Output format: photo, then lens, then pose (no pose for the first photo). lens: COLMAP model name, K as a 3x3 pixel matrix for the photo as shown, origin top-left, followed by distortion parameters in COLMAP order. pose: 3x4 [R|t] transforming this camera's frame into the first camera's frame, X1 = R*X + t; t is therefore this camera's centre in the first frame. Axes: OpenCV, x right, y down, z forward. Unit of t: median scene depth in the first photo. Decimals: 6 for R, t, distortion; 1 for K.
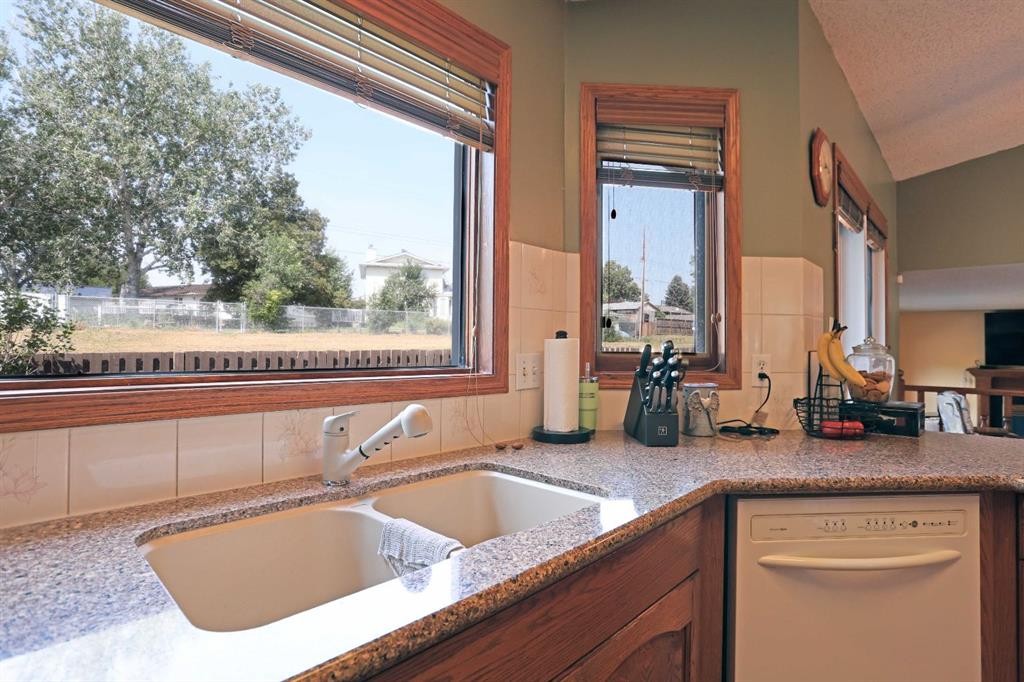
lens RADIAL K [[506.3, 0, 516.1], [0, 506.3, 337.1], [0, 0, 1]] dist [-0.066485, 0.024532]
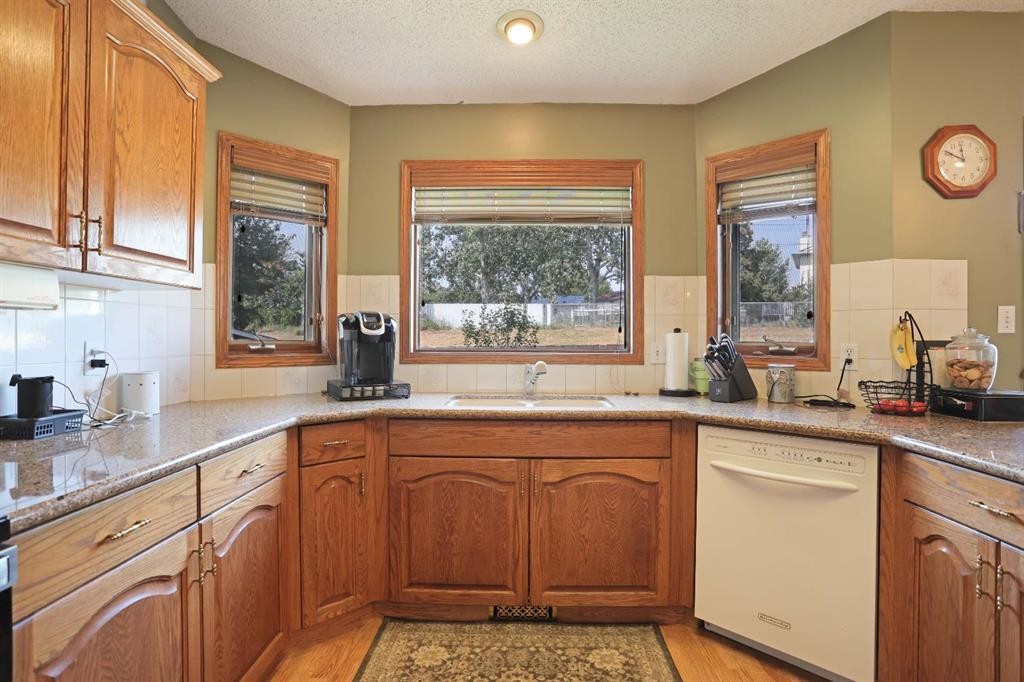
lens RADIAL K [[506.3, 0, 516.1], [0, 506.3, 337.1], [0, 0, 1]] dist [-0.066485, 0.024532]
pose [[0.671333, -0.008260, -0.741110, 0.499019], [0.016558, 0.999855, 0.003855, 0.000762], [0.740971, -0.014859, 0.671373, -0.243517]]
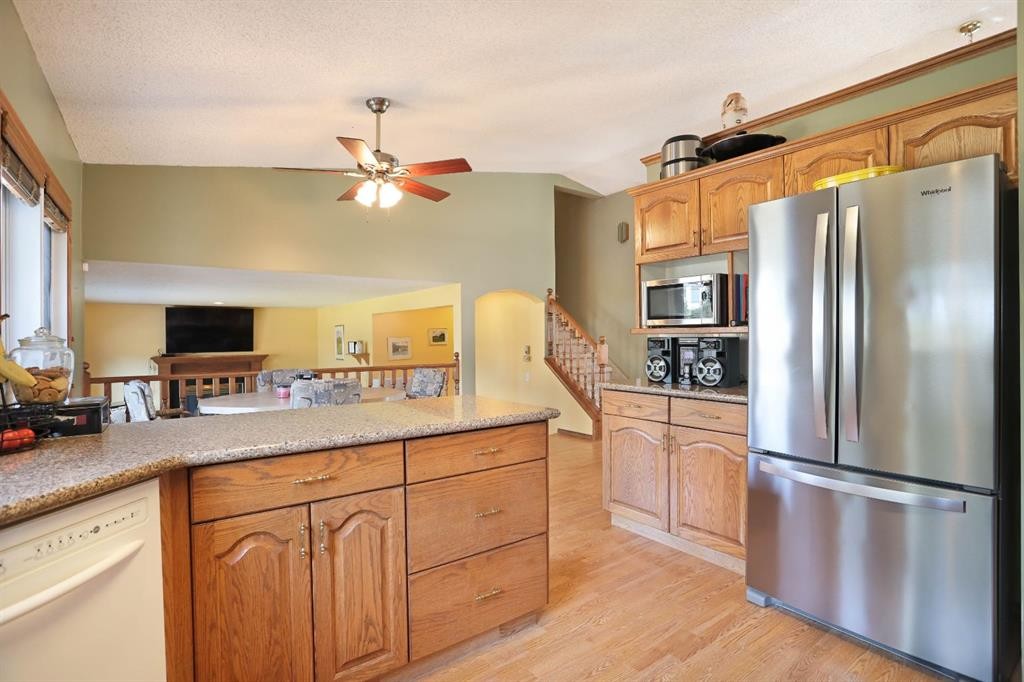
lens RADIAL K [[501.6, 0, 508.1], [0, 501.6, 336.9], [0, 0, 1]] dist [-0.069196, 0.030118]
pose [[0.191163, -0.009892, 0.981508, 0.026978], [-0.007359, 0.999907, 0.011511, 0.000232], [-0.981531, -0.009423, 0.191073, 0.022795]]
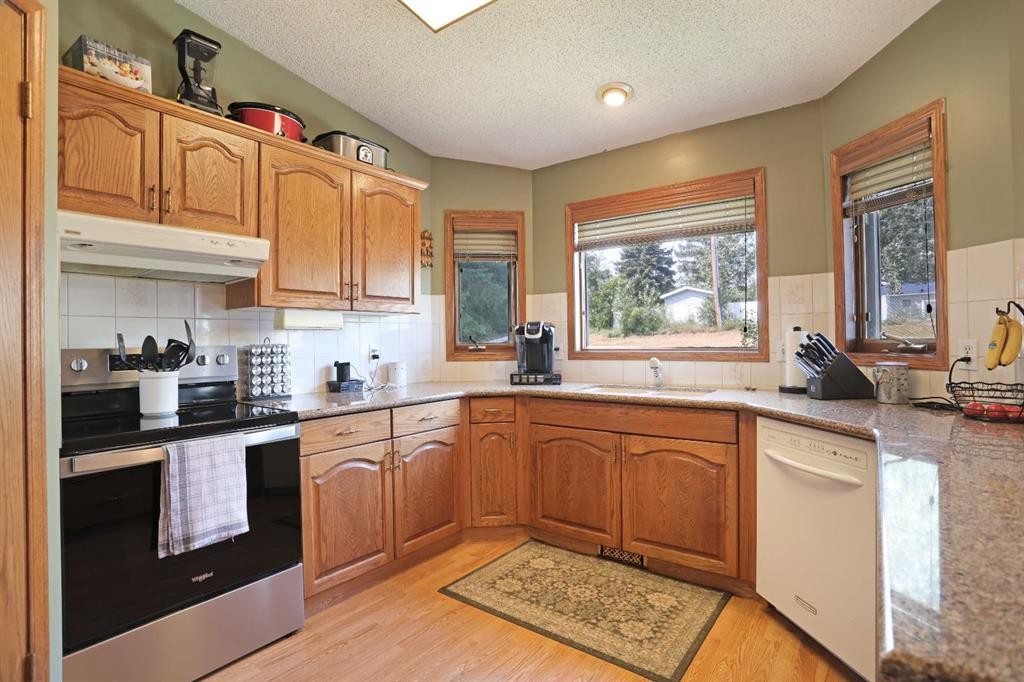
lens RADIAL K [[506.3, 0, 516.1], [0, 506.3, 337.1], [0, 0, 1]] dist [-0.066485, 0.024532]
pose [[0.108586, -0.016857, -0.993944, 0.852557], [0.032030, 0.999396, -0.013450, 0.007571], [0.993571, -0.030376, 0.109060, -0.043734]]
